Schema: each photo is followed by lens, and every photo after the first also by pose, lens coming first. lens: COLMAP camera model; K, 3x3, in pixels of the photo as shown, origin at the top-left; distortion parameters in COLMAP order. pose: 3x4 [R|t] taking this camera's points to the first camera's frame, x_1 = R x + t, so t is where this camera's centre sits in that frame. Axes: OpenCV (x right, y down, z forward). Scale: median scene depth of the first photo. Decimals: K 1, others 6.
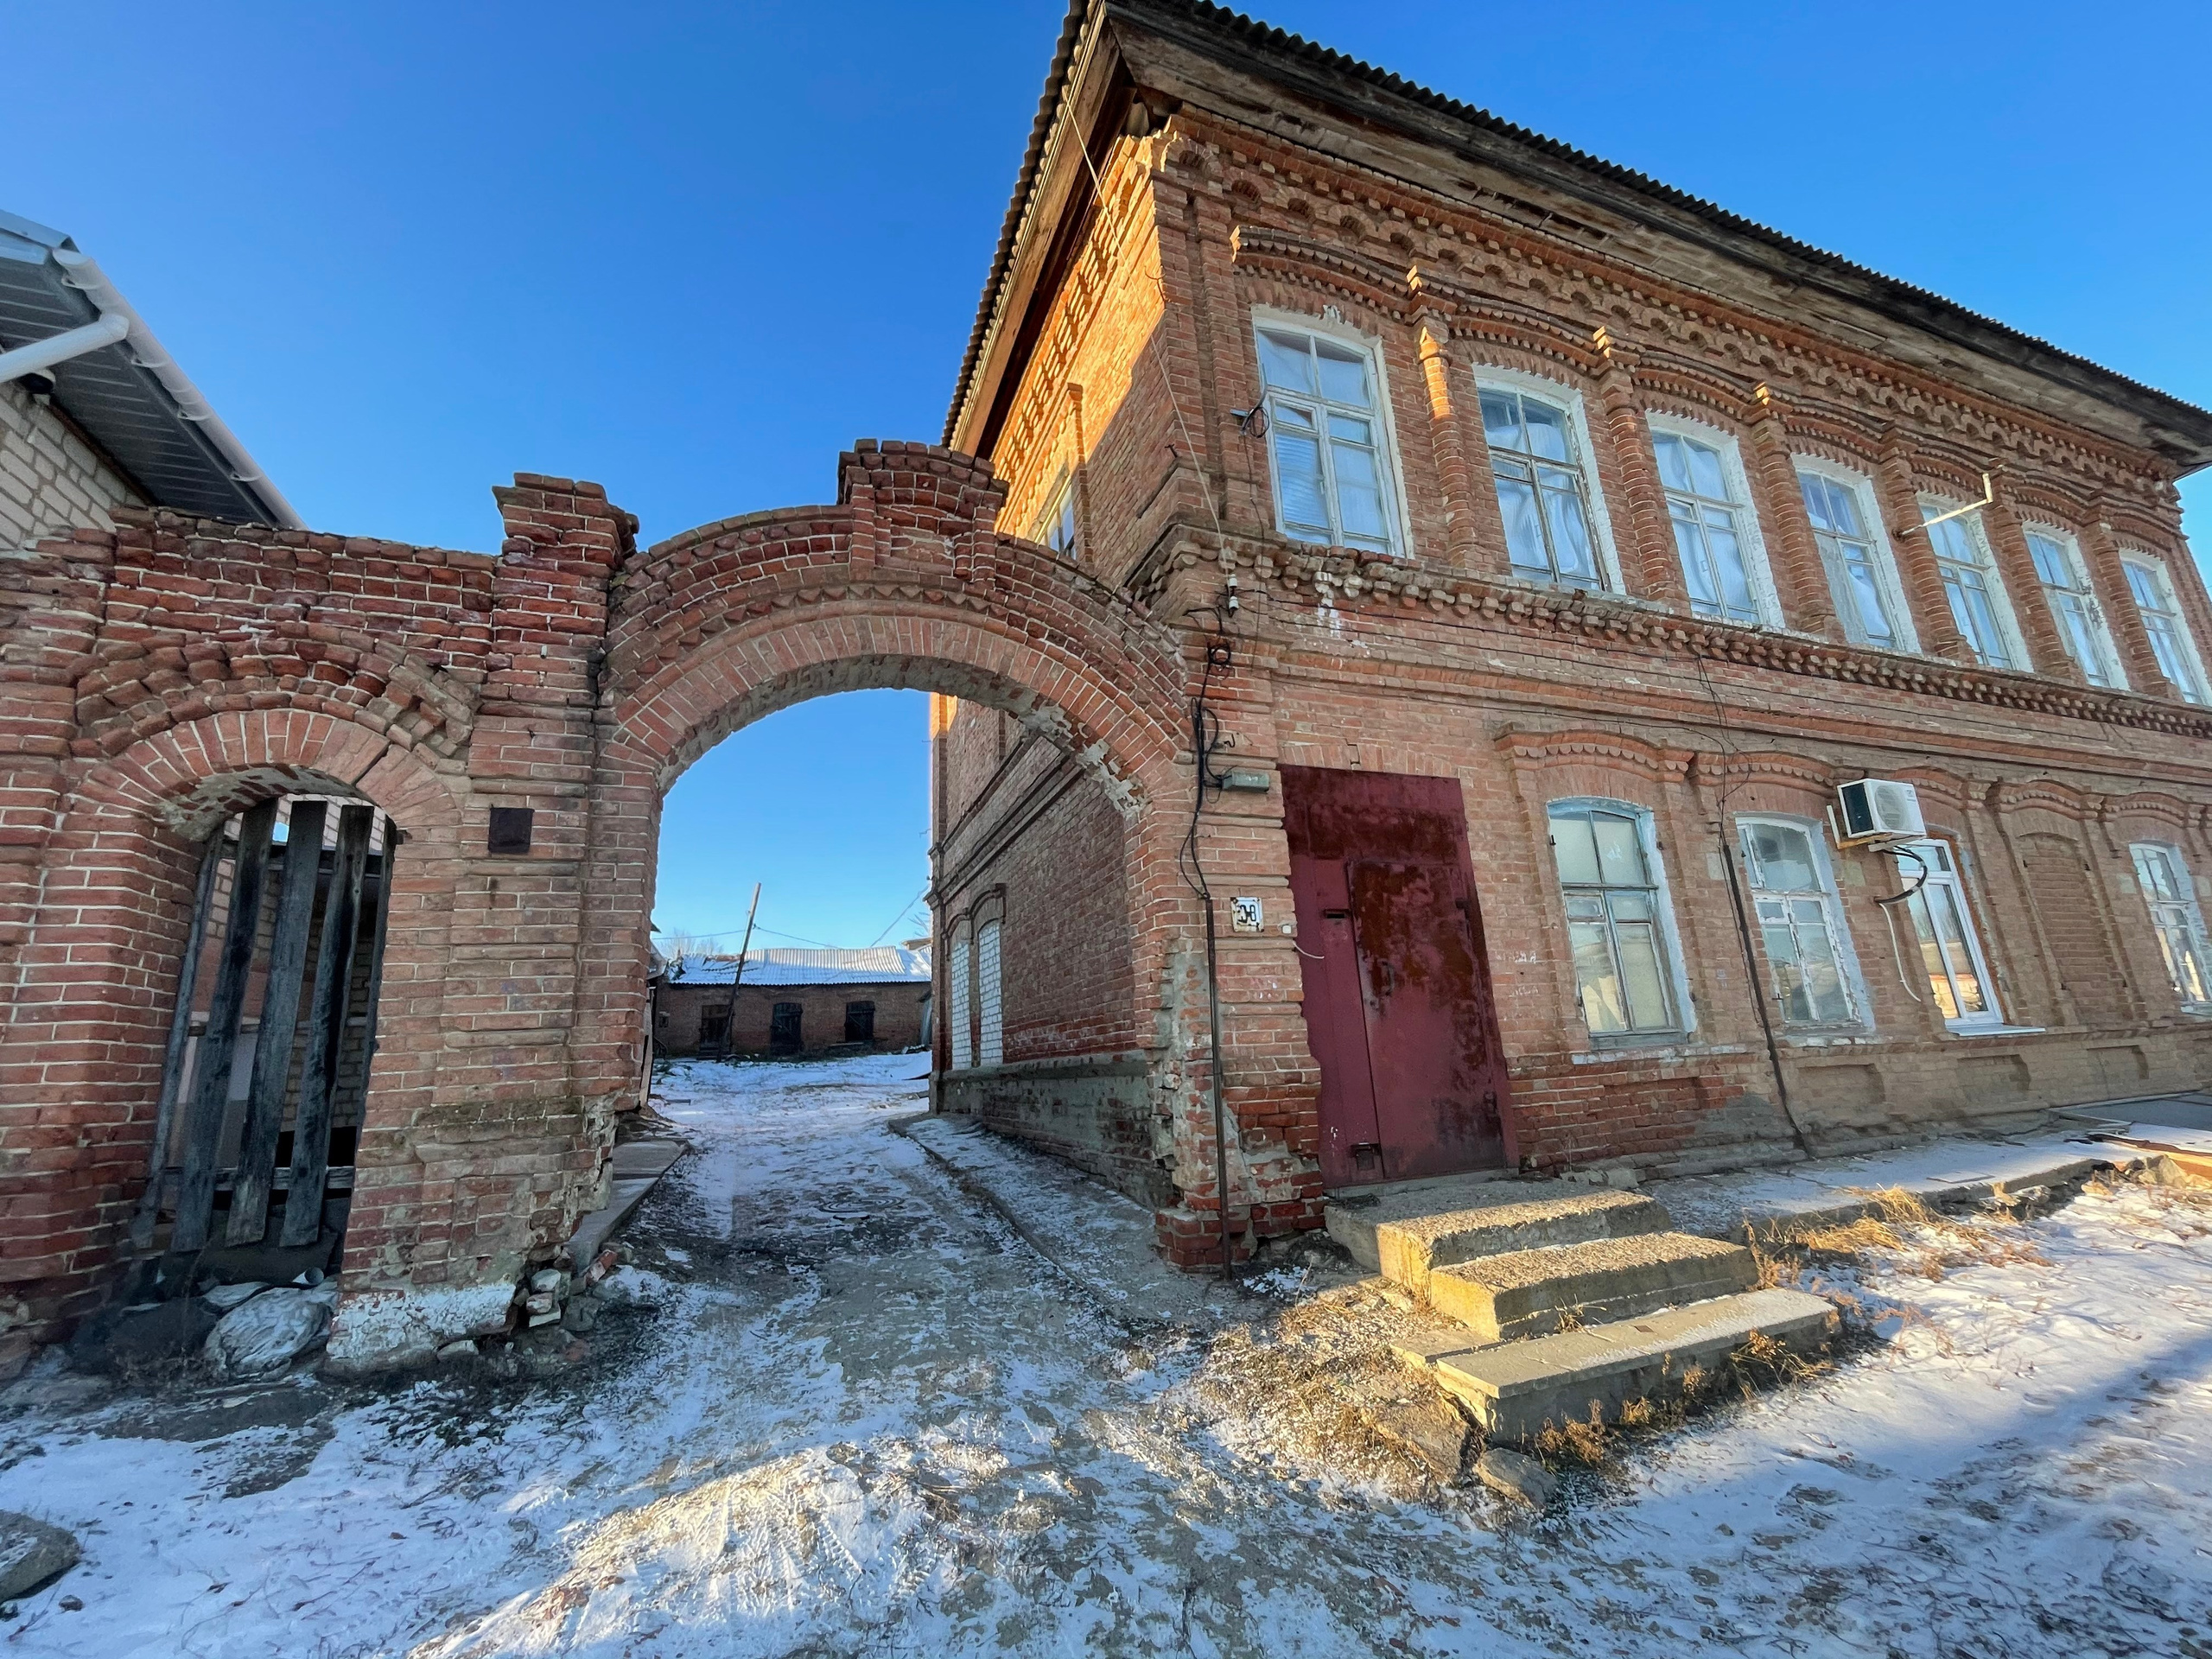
lens RADIAL K [[903.0, 0, 1110.5], [0, 903.0, 821.3], [0, 0, 1]] dist [-0.001826, 0.000262]
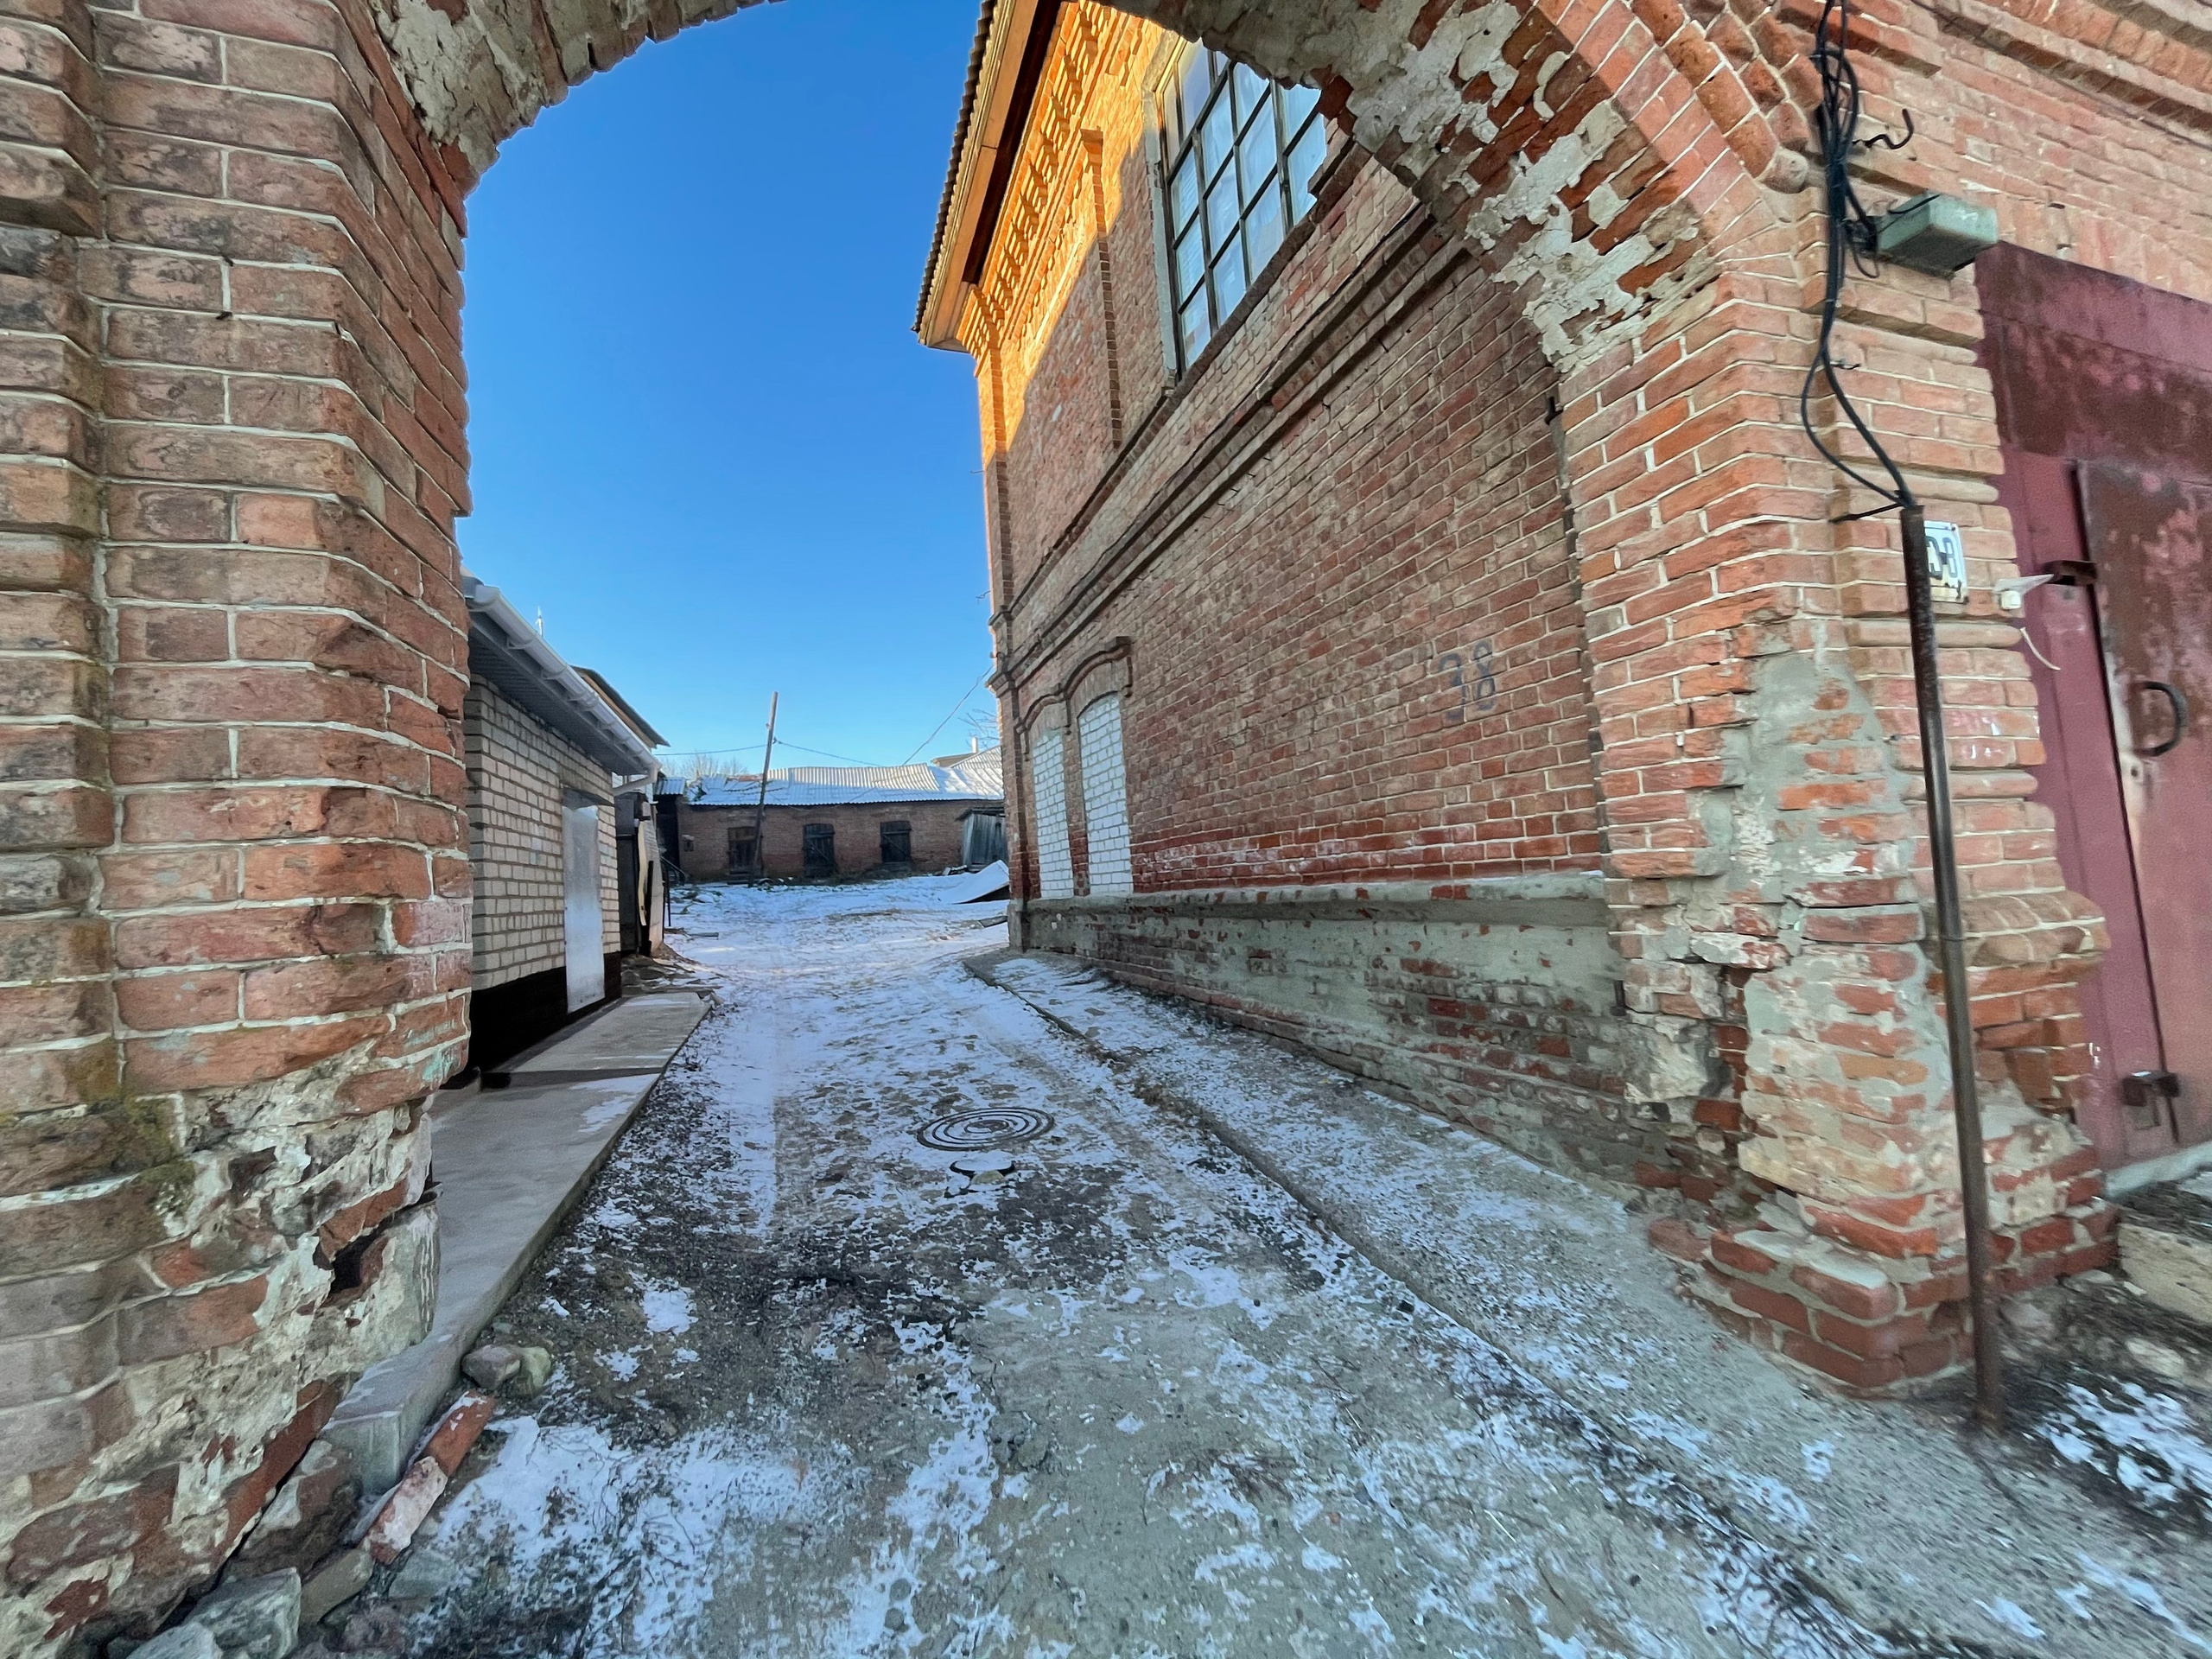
lens RADIAL K [[898.9, 0, 1103.8], [0, 898.9, 821.2], [0, 0, 1]] dist [-0.001737, 0.000663]
pose [[0.999523, -0.016225, -0.026296, -0.225844], [0.021074, 0.980345, 0.196160, 0.134280], [0.022596, -0.196621, 0.980219, 0.575265]]
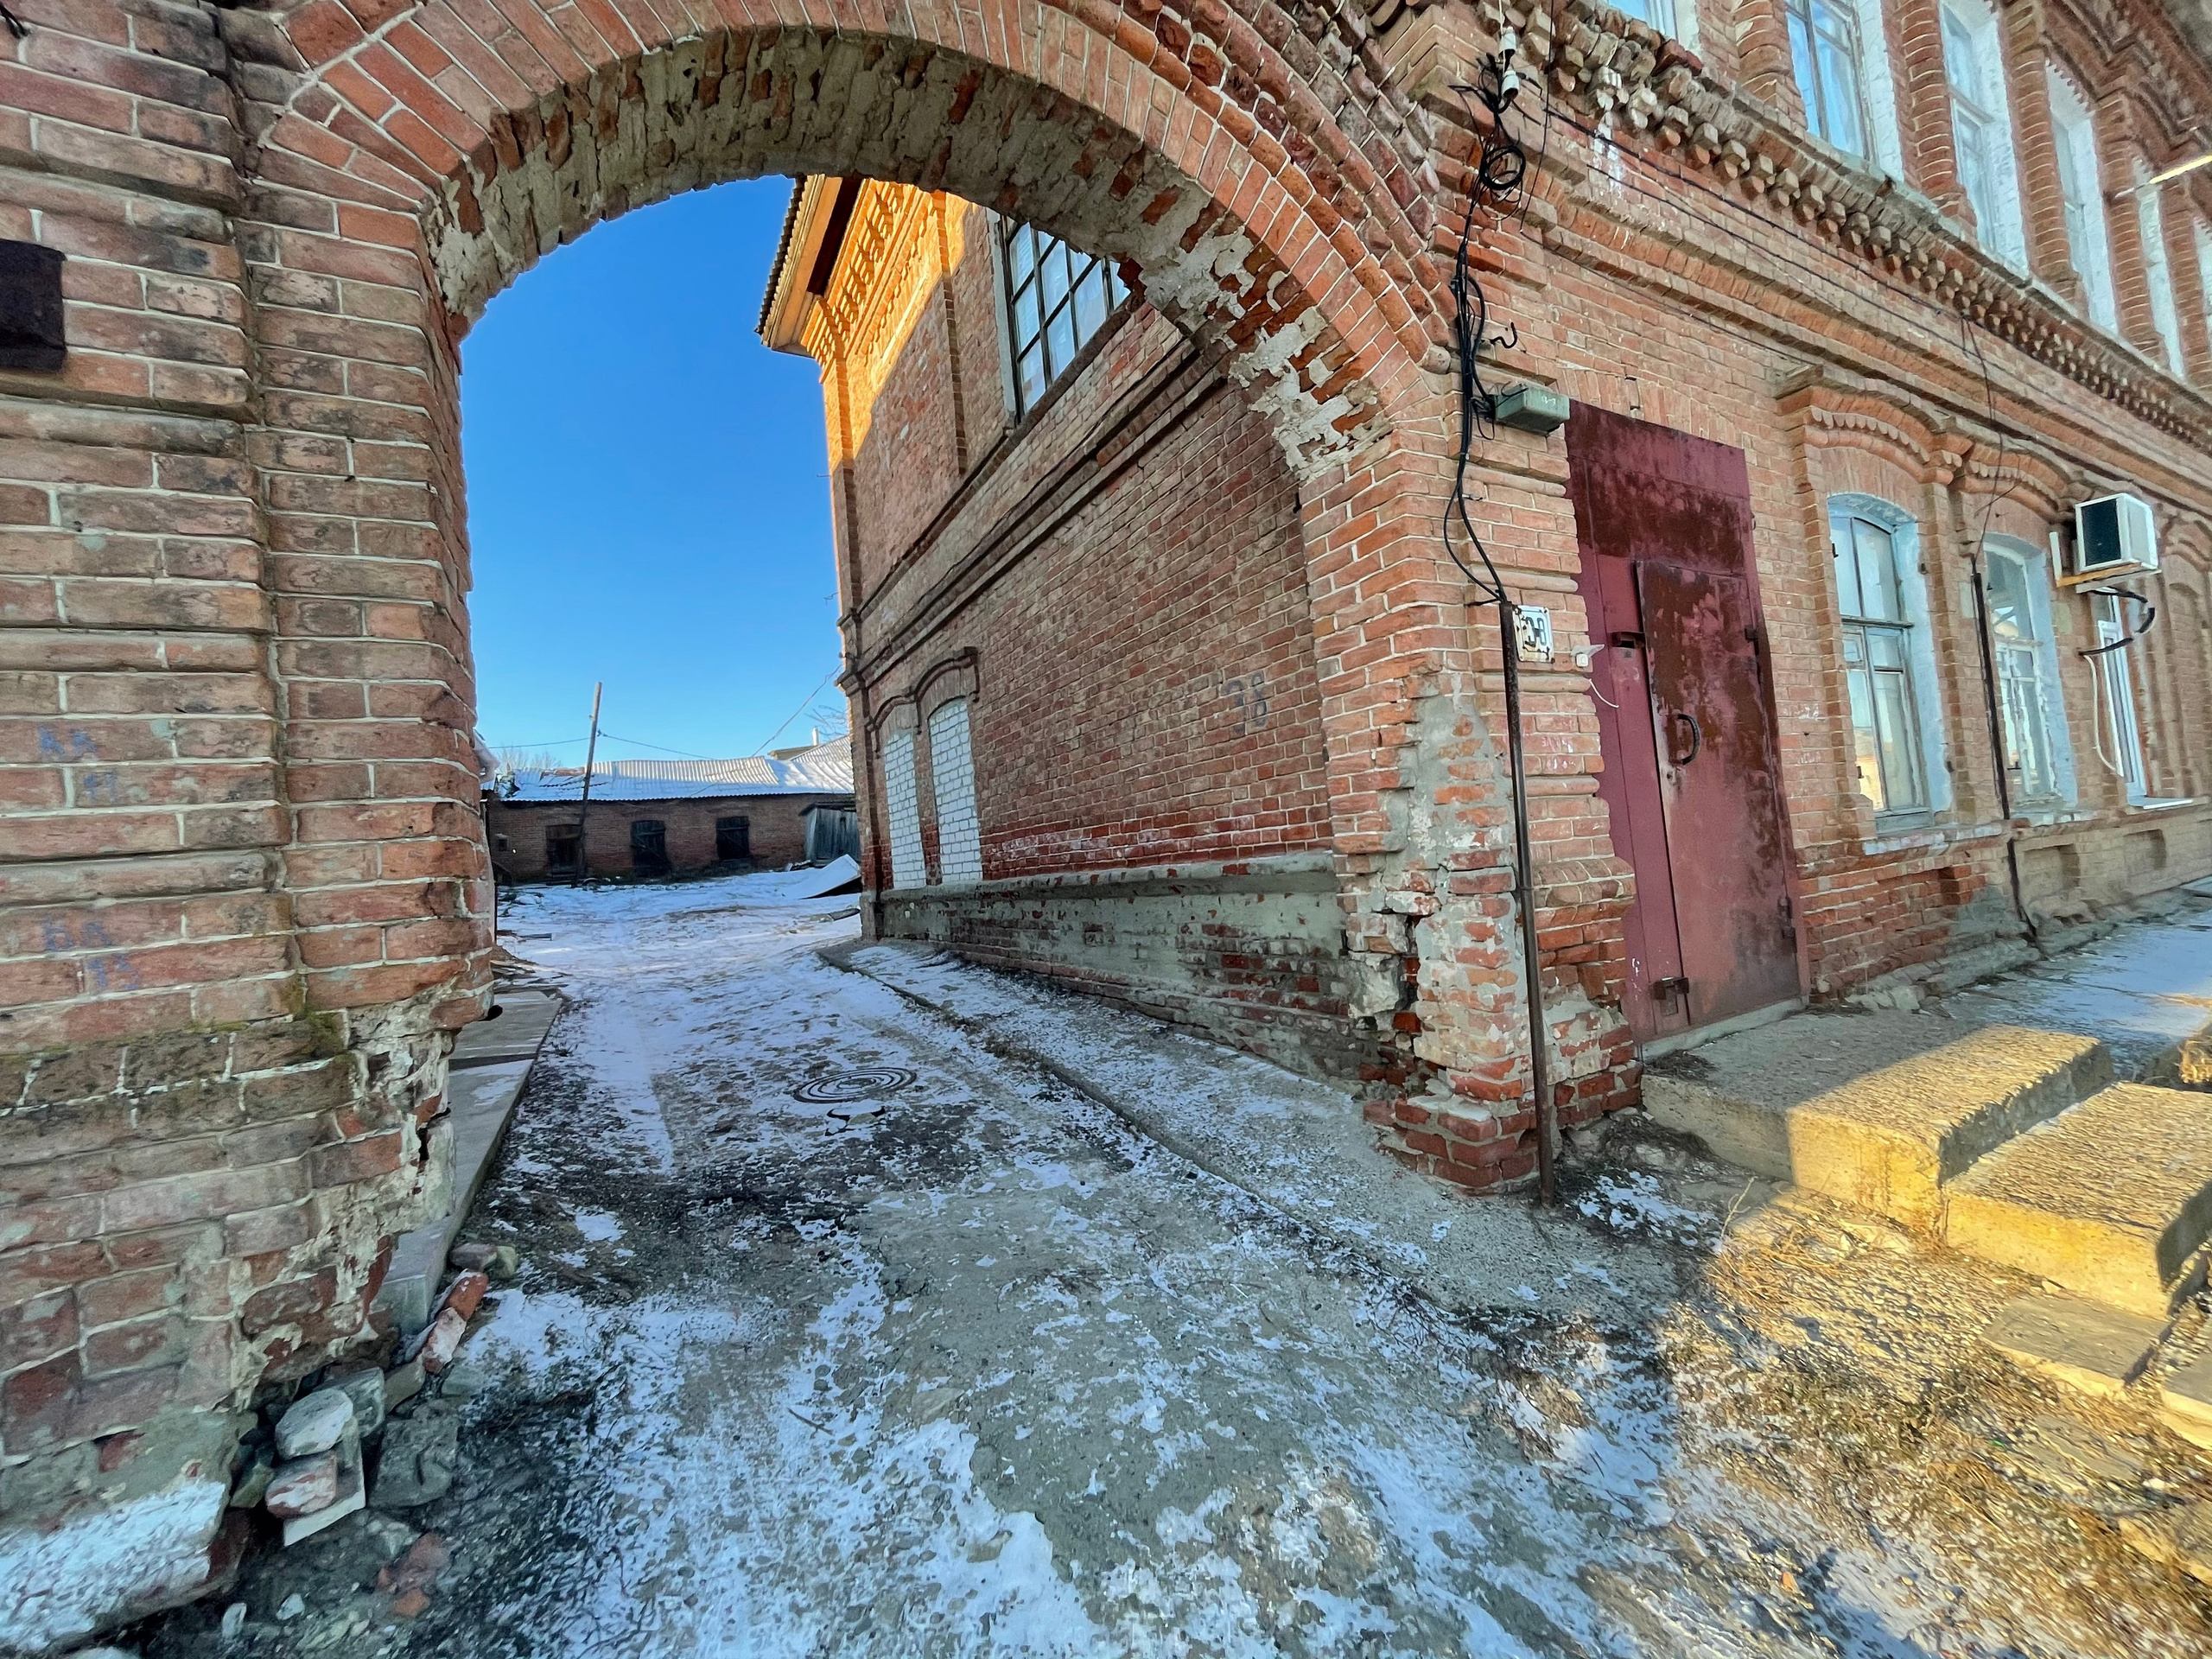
lens RADIAL K [[898.9, 0, 1103.8], [0, 898.9, 821.2], [0, 0, 1]] dist [-0.001737, 0.000663]
pose [[0.989423, -0.027904, 0.142352, -0.228752], [-0.002159, 0.978382, 0.206793, 0.104331], [-0.145045, -0.204913, 0.967974, 0.438460]]
